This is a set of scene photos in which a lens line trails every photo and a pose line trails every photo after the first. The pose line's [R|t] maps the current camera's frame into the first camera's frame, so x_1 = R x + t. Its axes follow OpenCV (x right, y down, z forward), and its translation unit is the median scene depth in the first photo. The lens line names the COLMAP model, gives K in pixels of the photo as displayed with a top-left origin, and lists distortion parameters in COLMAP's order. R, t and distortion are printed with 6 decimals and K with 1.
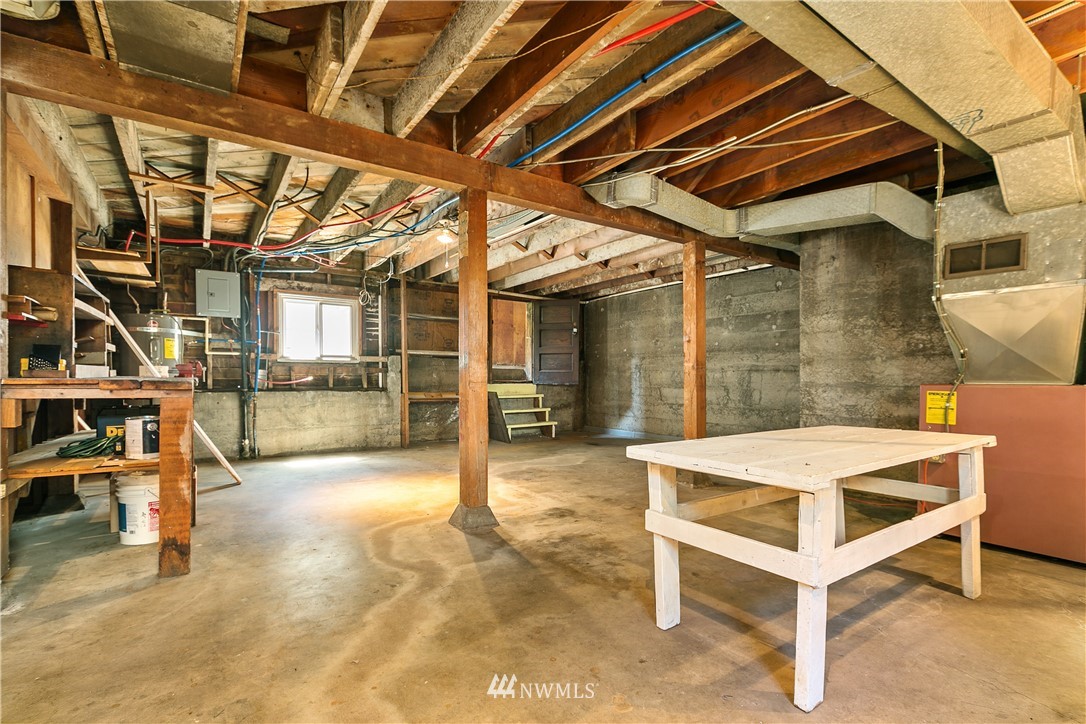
lens RADIAL K [[497.3, 0, 547.7], [0, 497.3, 390.3], [0, 0, 1]] dist [0.002804, -0.001852]
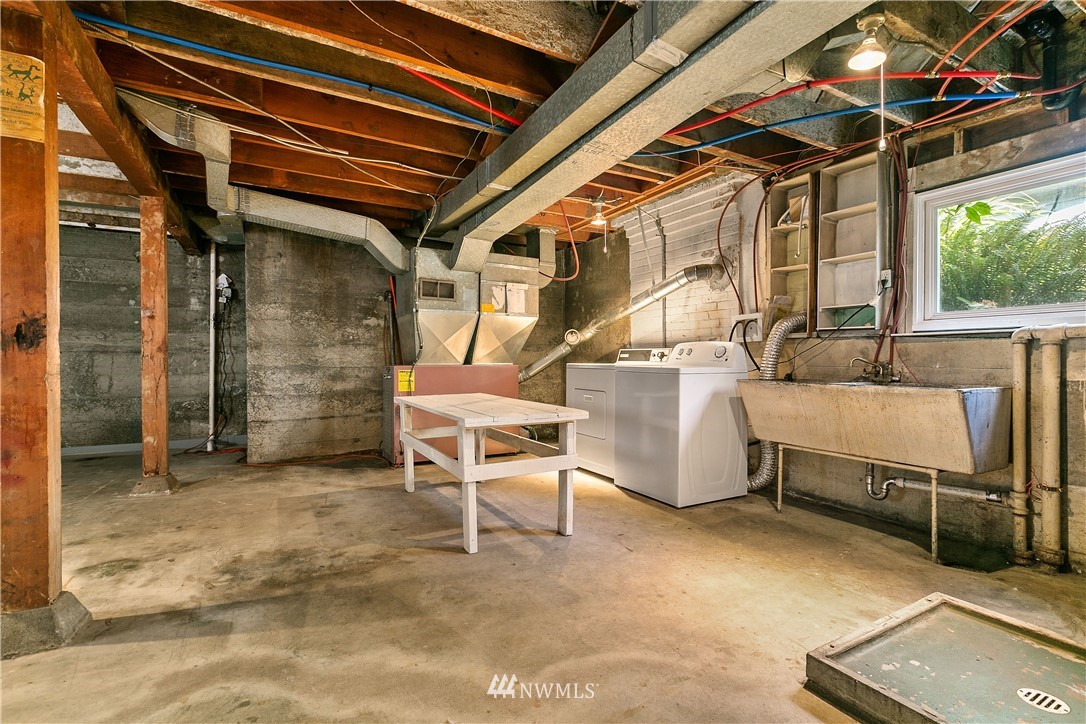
lens RADIAL K [[497.3, 0, 533.5], [0, 497.3, 358.7], [0, 0, 1]] dist [0.002804, -0.001852]
pose [[0.111550, 0.000146, 0.993759, -0.604947], [0.024459, 0.999697, -0.002892, -0.016507], [-0.993458, 0.024629, 0.111513, 0.386827]]
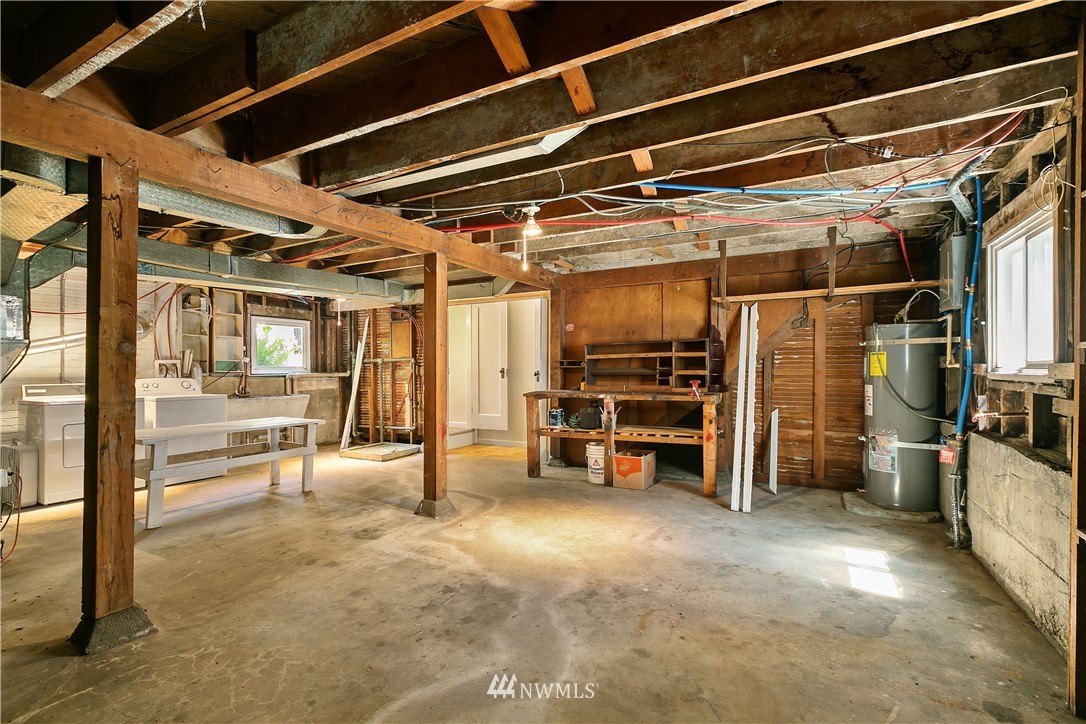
lens RADIAL K [[497.3, 0, 548.5], [0, 497.3, 365.7], [0, 0, 1]] dist [0.002804, -0.001852]
pose [[-0.892251, -0.002666, -0.451532, 0.168856], [-0.011267, 0.999803, 0.016361, -0.134825], [0.451399, 0.019686, -0.892105, 2.222847]]
